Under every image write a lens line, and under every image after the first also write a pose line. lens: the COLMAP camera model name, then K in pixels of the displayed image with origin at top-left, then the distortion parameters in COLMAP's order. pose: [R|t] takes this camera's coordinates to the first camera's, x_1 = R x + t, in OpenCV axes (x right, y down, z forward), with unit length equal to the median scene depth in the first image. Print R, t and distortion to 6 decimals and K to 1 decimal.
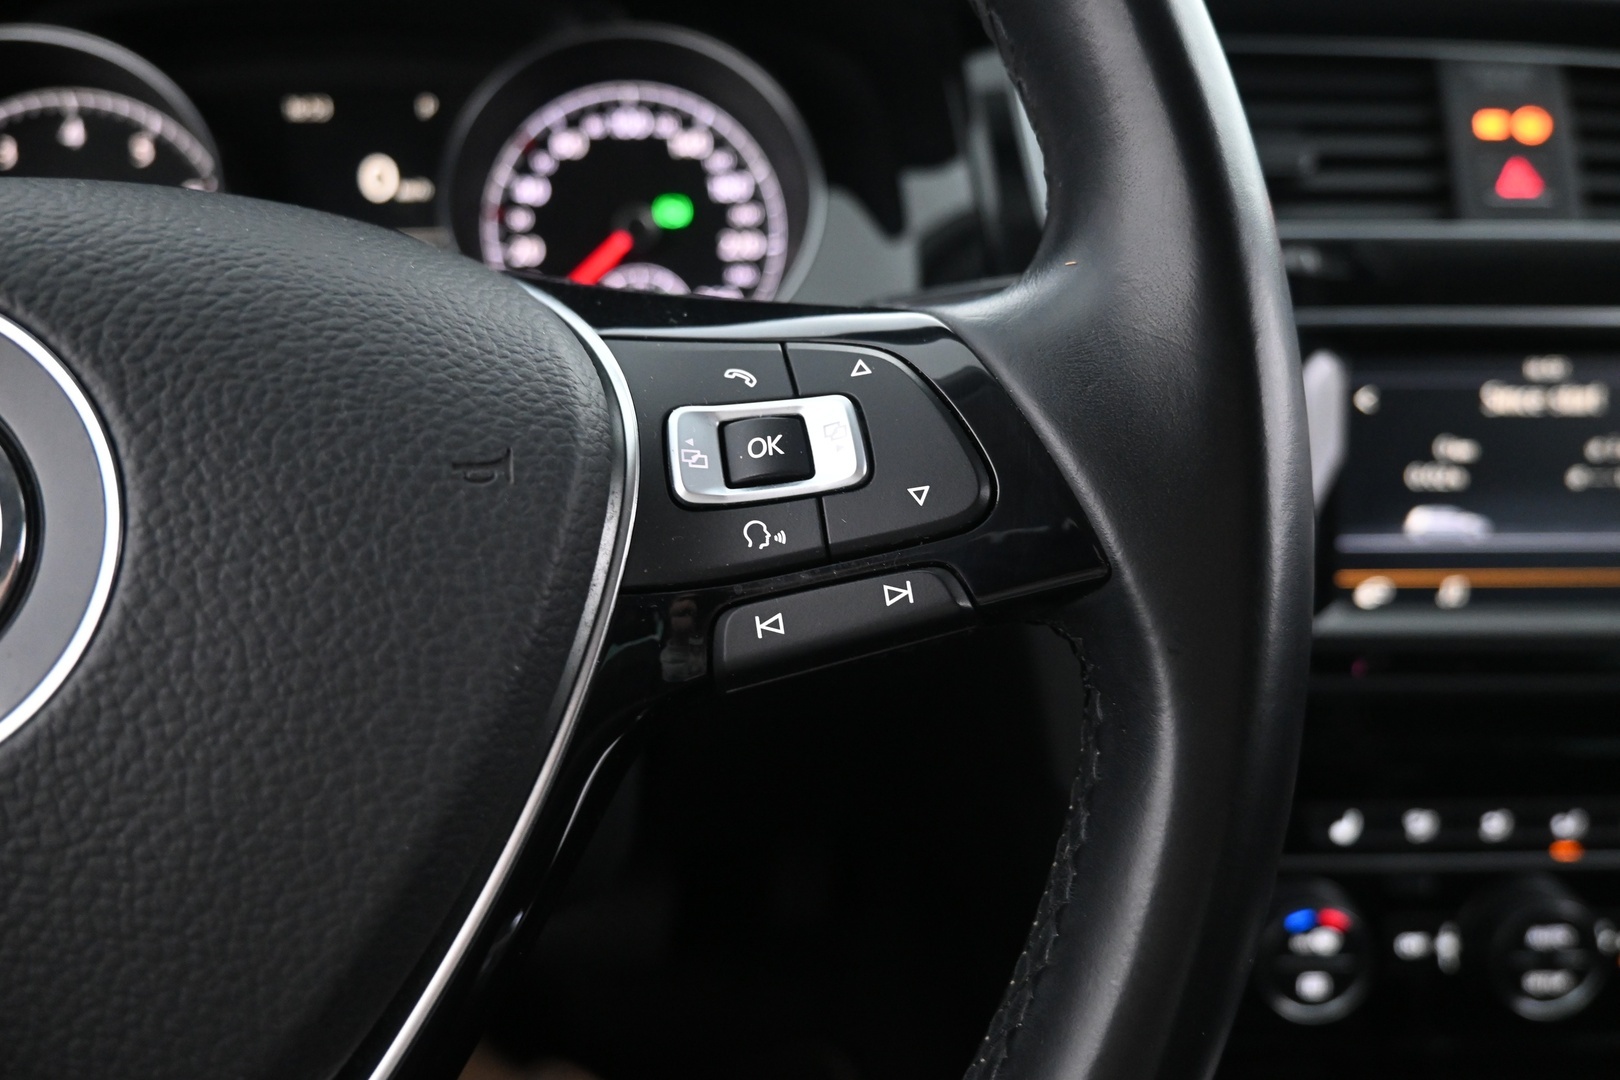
lens RADIAL K [[1141.7, 0, 806.1], [0, 1141.7, 511.3], [0, 0, 1]] dist [0.001404, 0.000551]
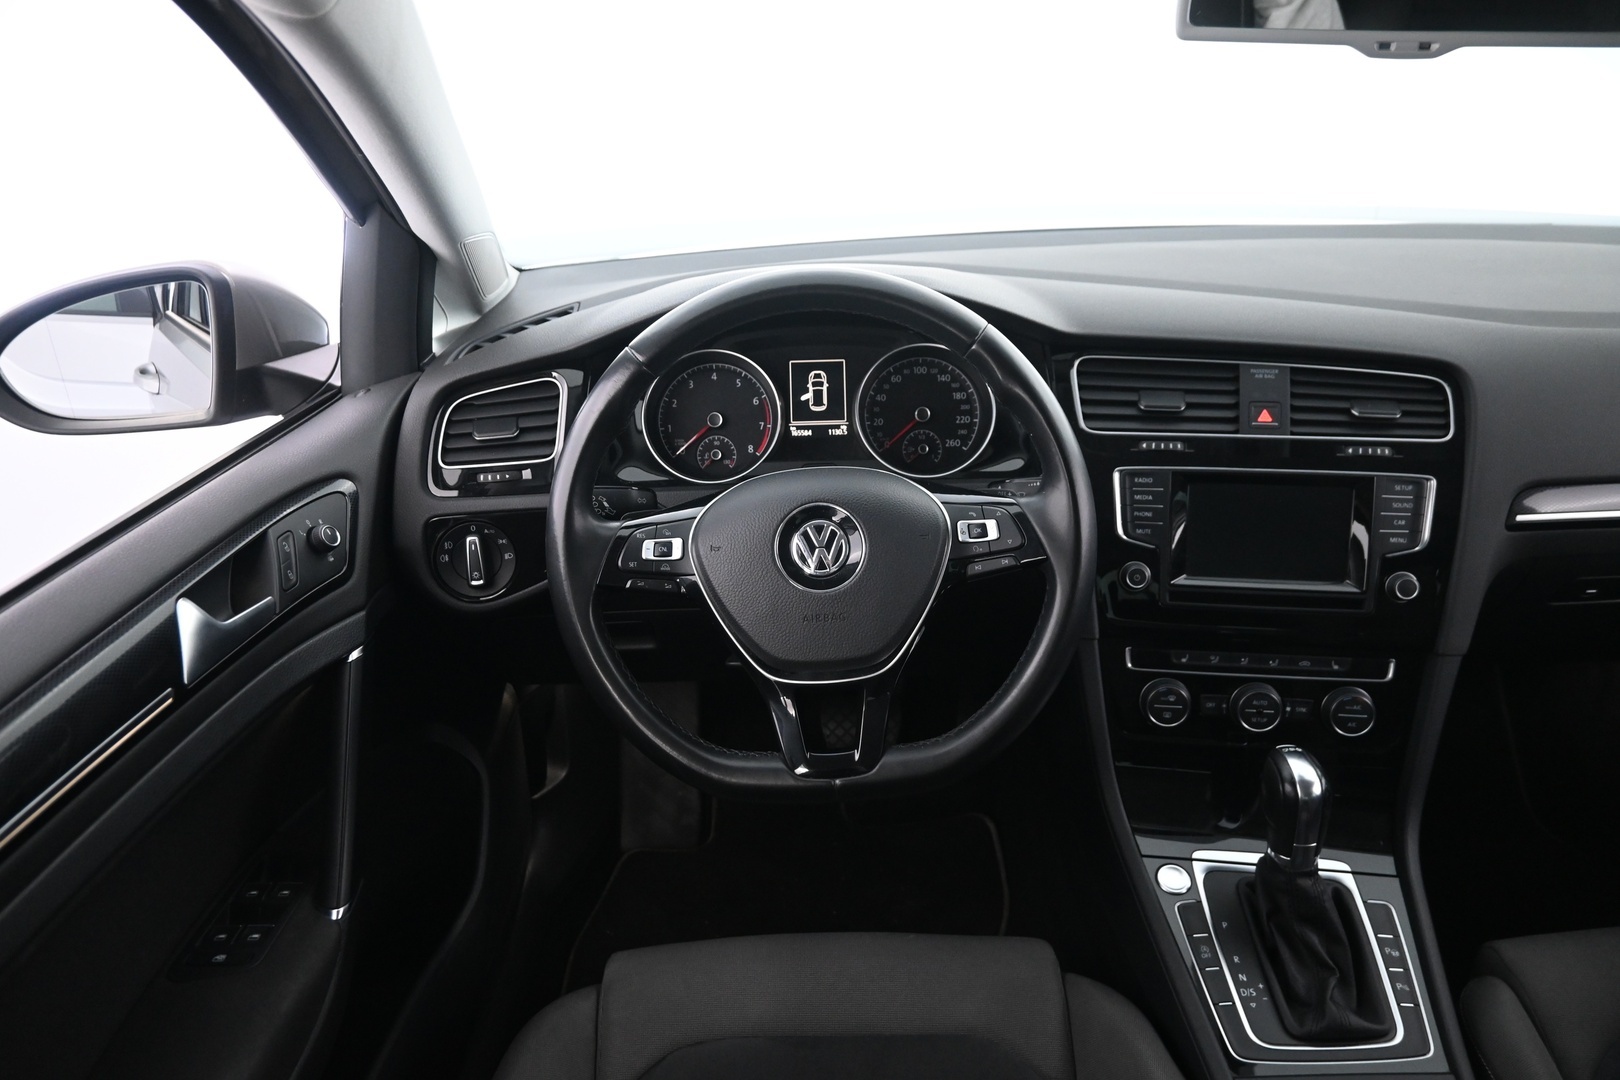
lens RADIAL K [[1141.7, 0, 806.1], [0, 1141.7, 511.3], [0, 0, 1]] dist [0.001404, 0.000551]
pose [[0.987252, 0.038710, -0.154388, -0.009589], [-0.033711, 0.998823, 0.034871, -0.274560], [0.155556, -0.029222, 0.987395, -3.796588]]
